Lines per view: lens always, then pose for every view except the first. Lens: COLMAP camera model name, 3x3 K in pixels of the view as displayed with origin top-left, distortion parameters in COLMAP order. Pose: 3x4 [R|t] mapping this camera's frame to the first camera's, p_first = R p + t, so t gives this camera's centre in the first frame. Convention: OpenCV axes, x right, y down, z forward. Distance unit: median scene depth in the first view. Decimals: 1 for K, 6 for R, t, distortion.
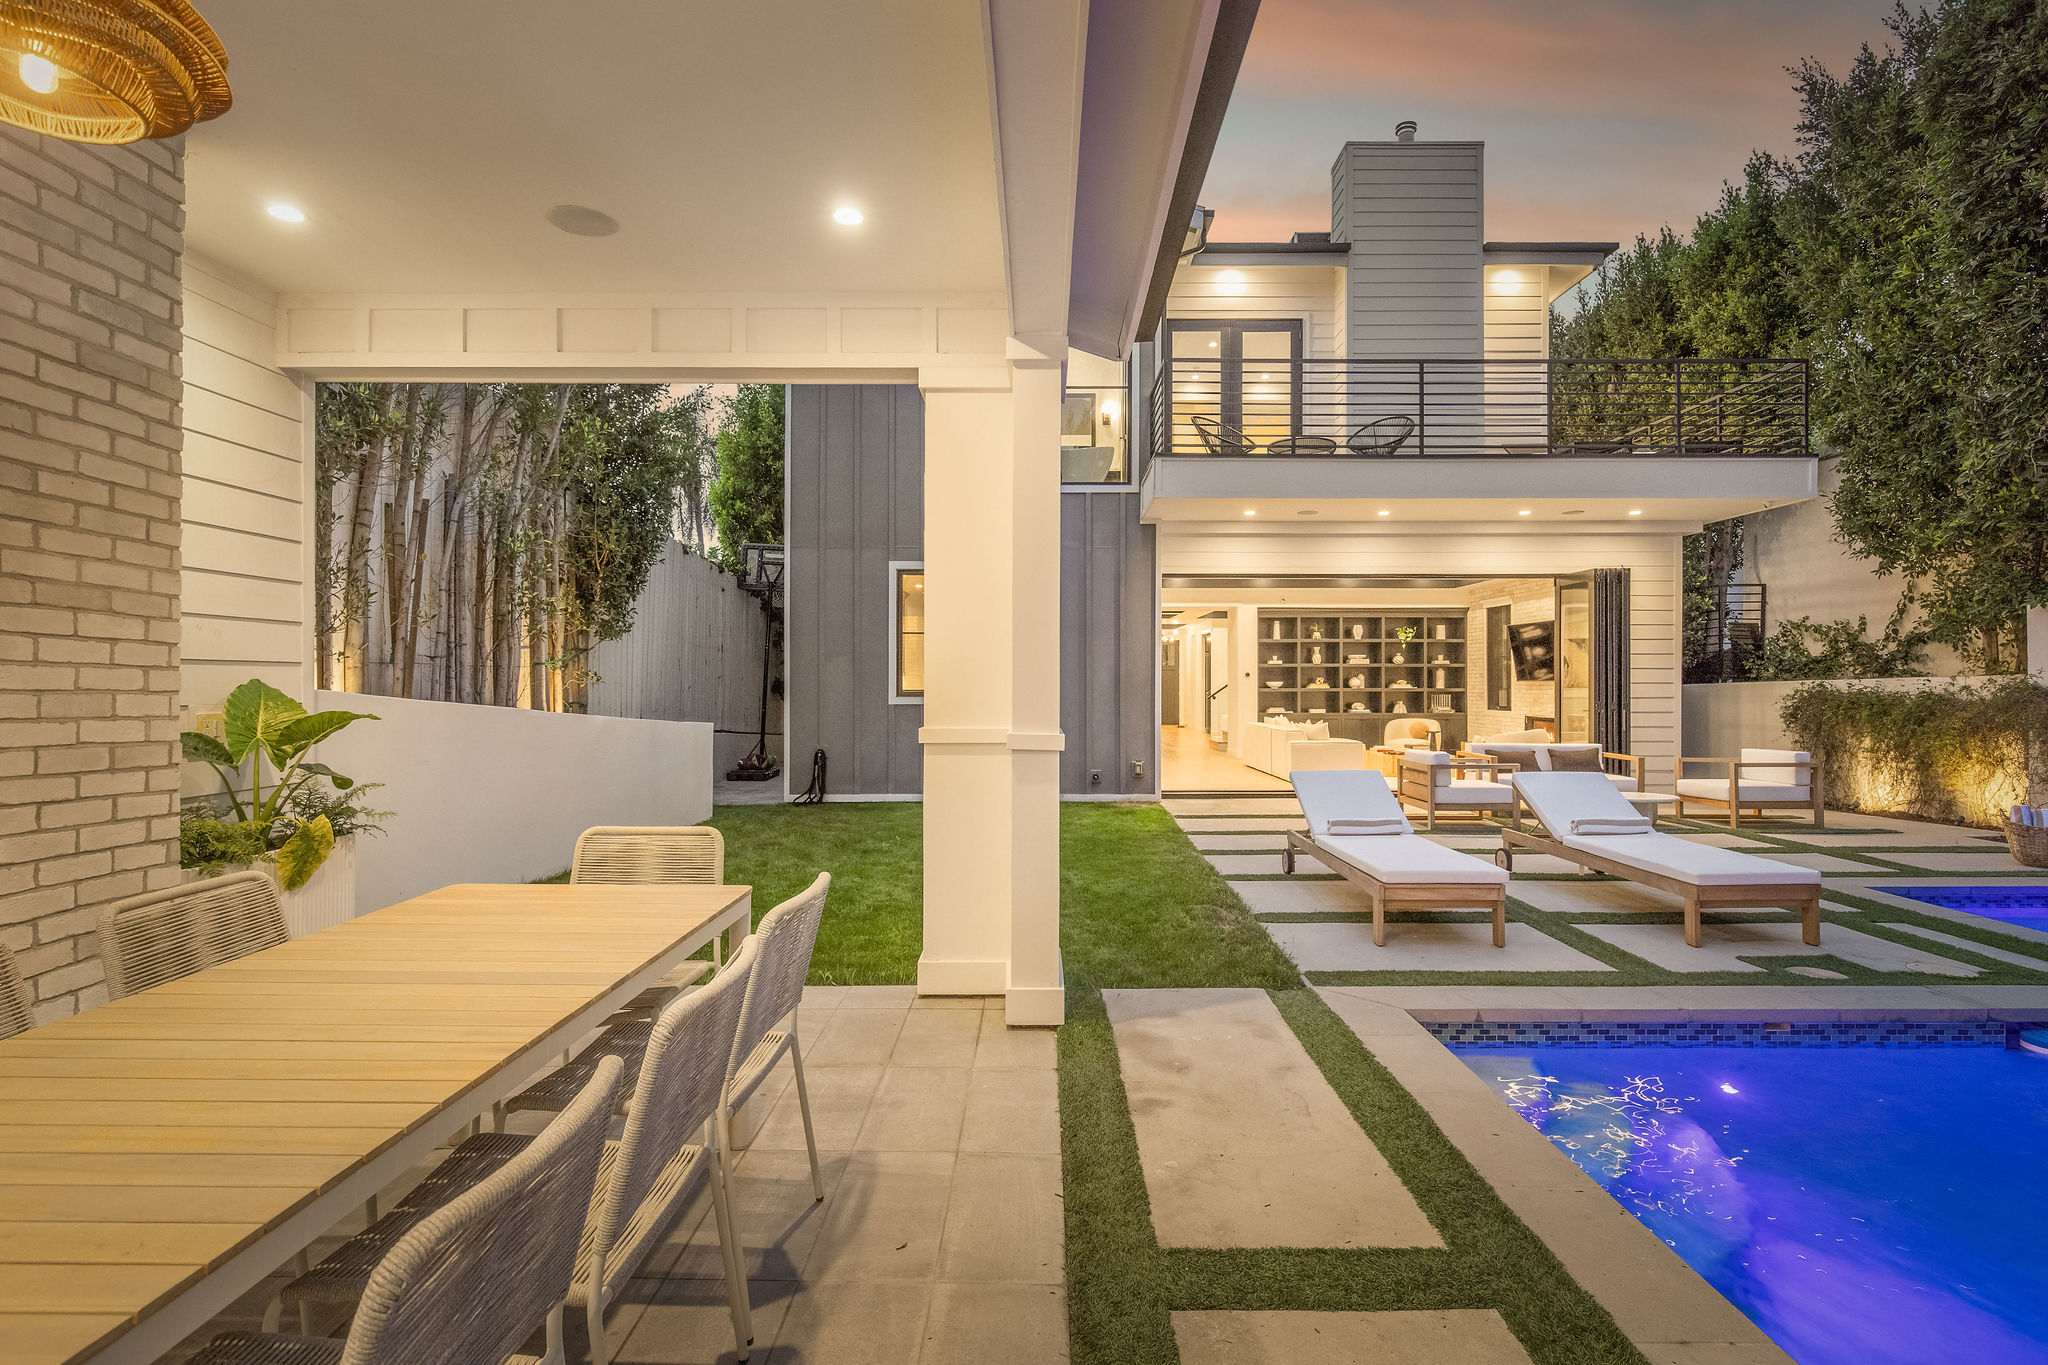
lens RADIAL K [[974.2, 0, 1034.0], [0, 974.2, 680.5], [0, 0, 1]] dist [-0.006467, 0.001507]
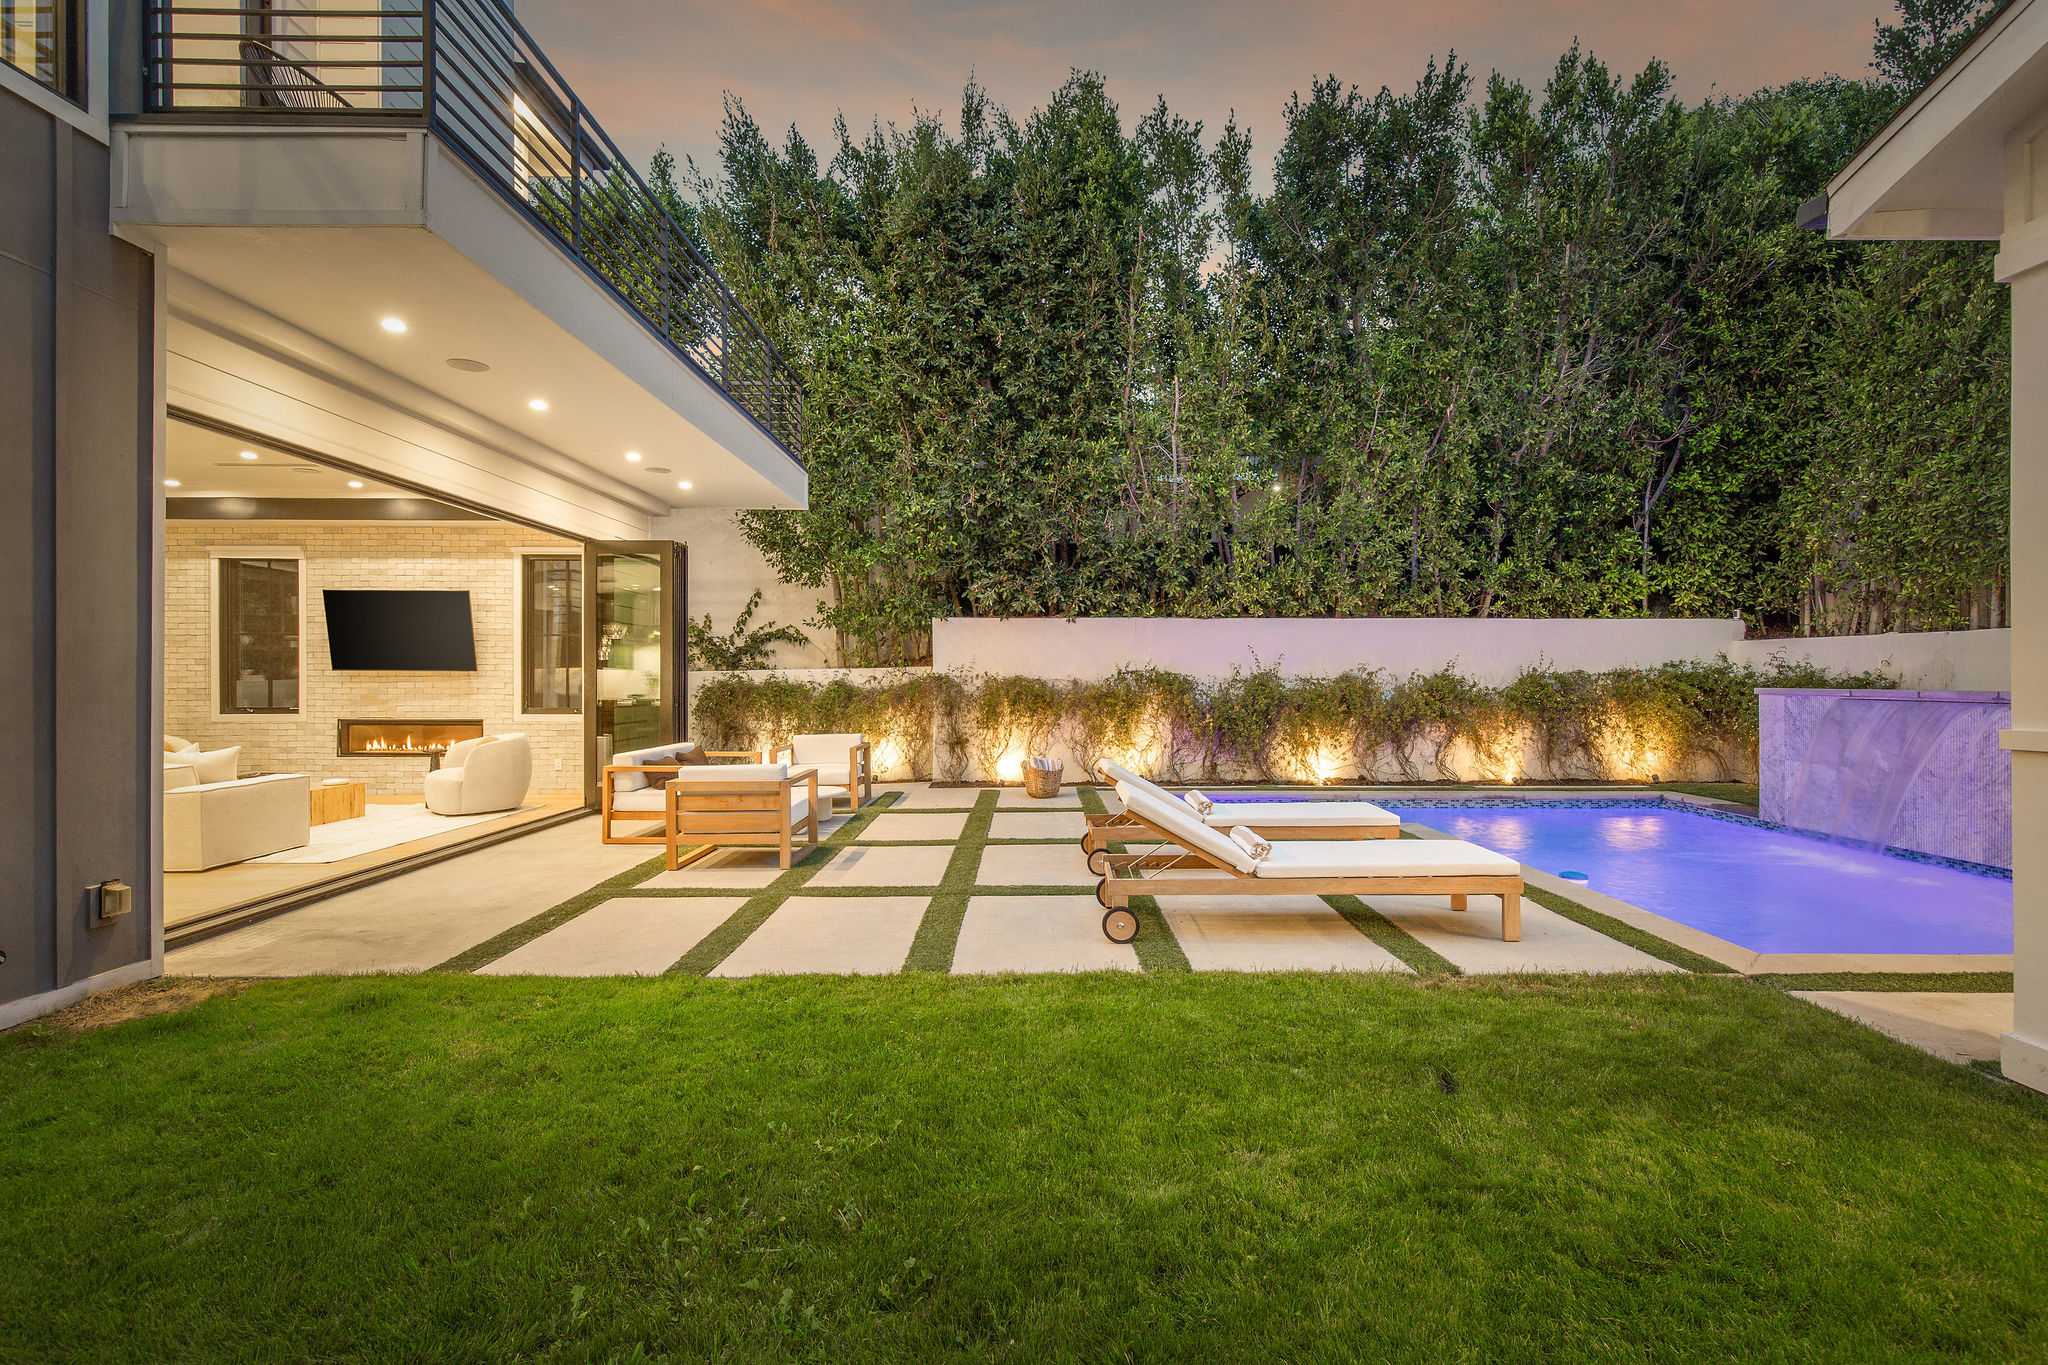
lens RADIAL K [[918.0, 0, 1021.5], [0, 918.0, 681.6], [0, 0, 1]] dist [0.003312, -0.000448]
pose [[0.020834, -0.001825, 0.999781, -0.232932], [-0.003632, 0.999992, 0.001901, 0.009367], [-0.999776, -0.003670, 0.020827, 0.644956]]
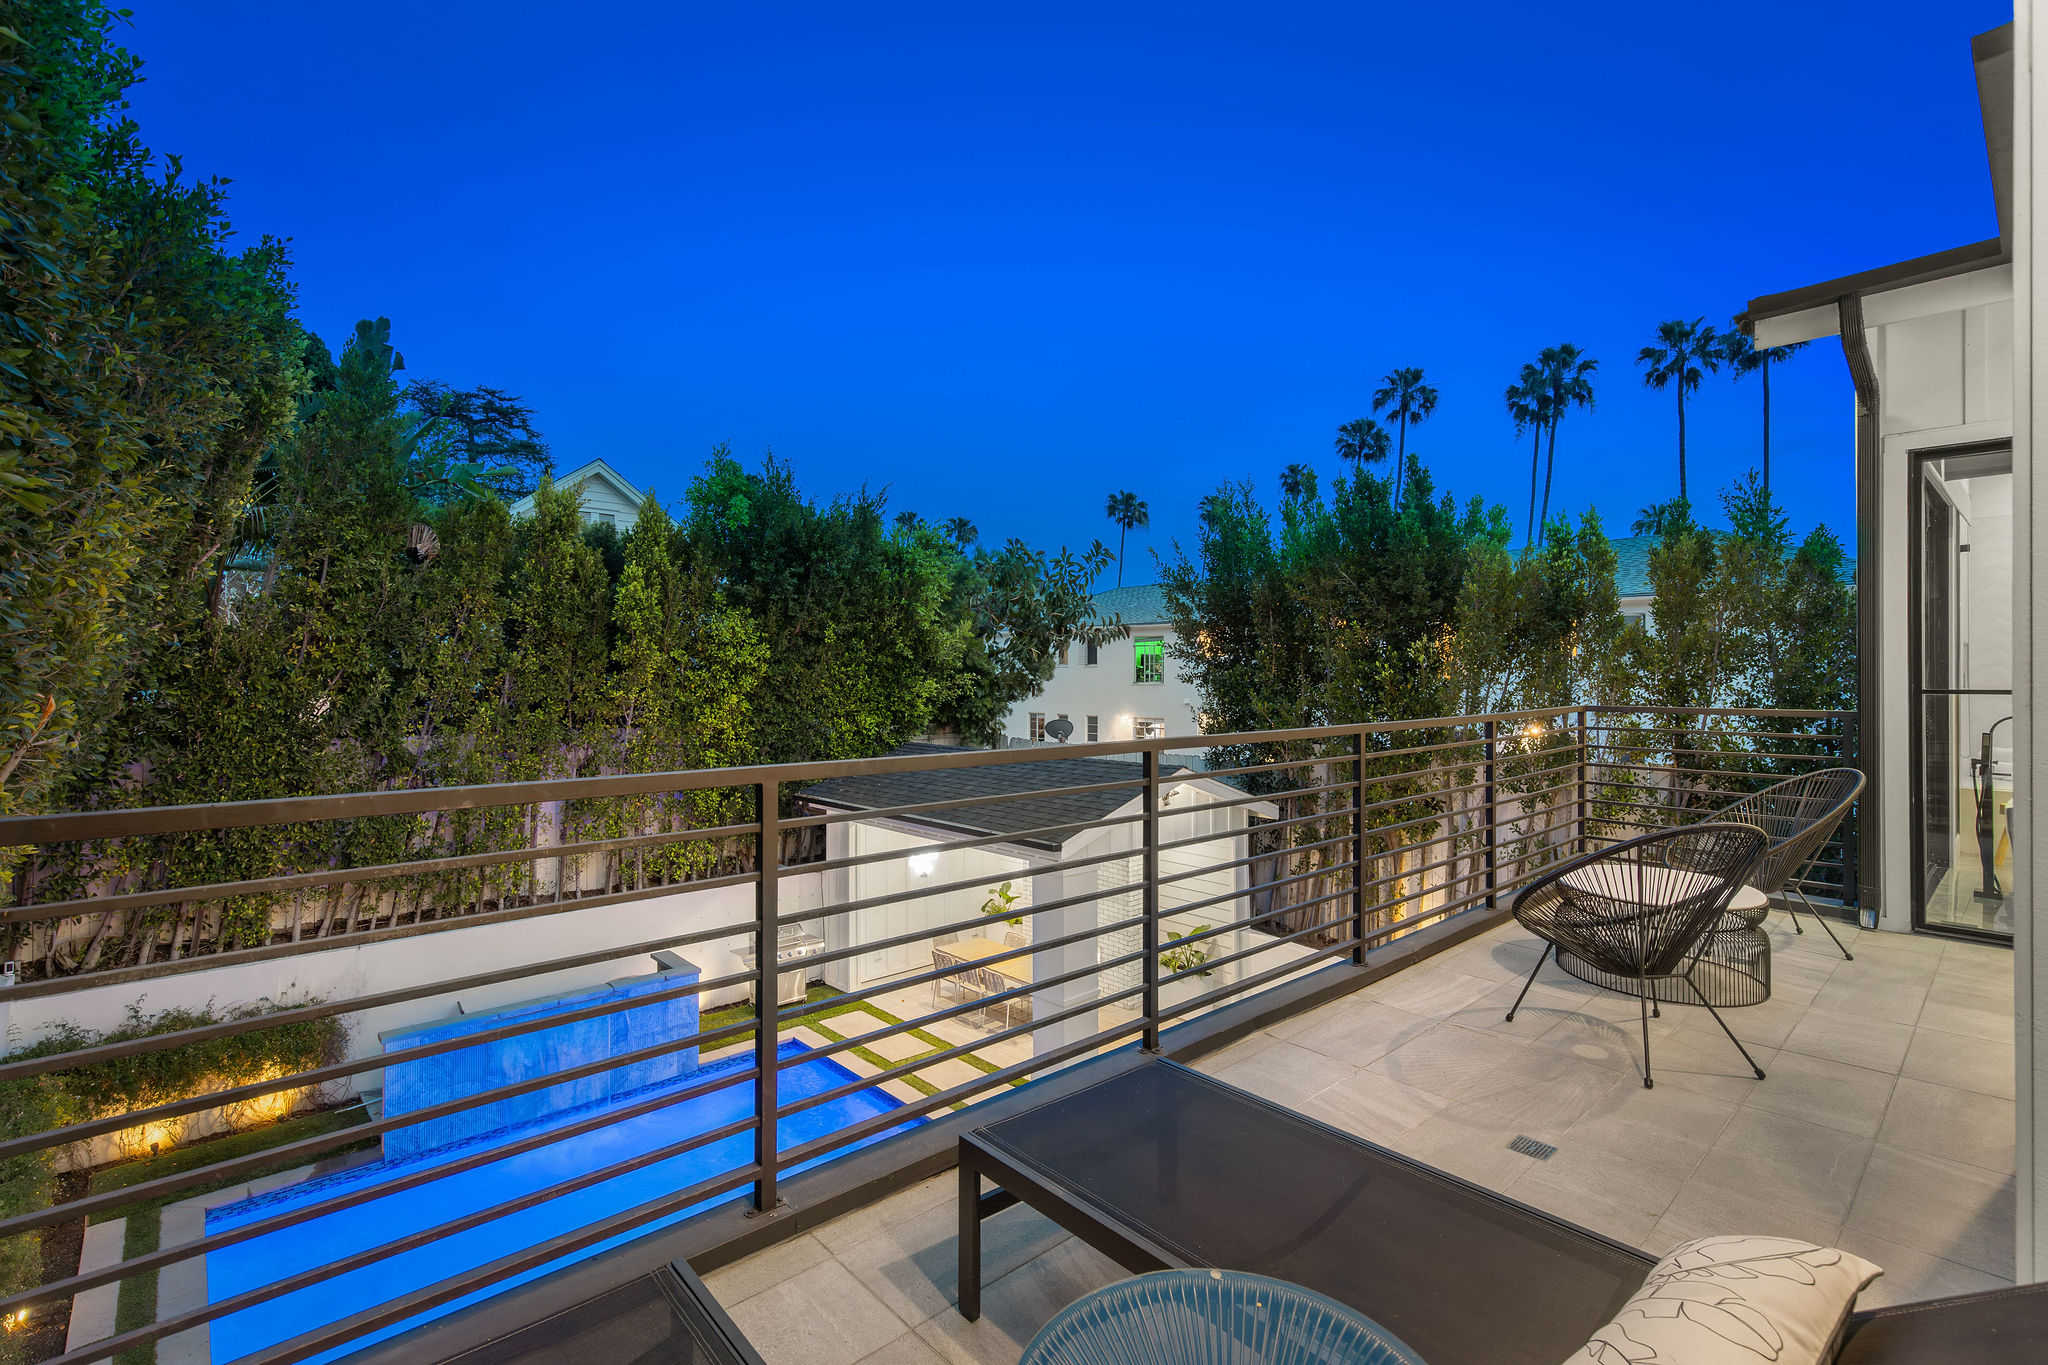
lens RADIAL K [[918.0, 0, 1034.1], [0, 918.0, 674.9], [0, 0, 1]] dist [0.003312, -0.000448]
pose [[-0.736736, -0.002366, -0.676177, 0.668587], [0.001389, 0.999986, -0.005013, -0.303656], [0.676179, -0.004633, -0.736723, 1.043851]]
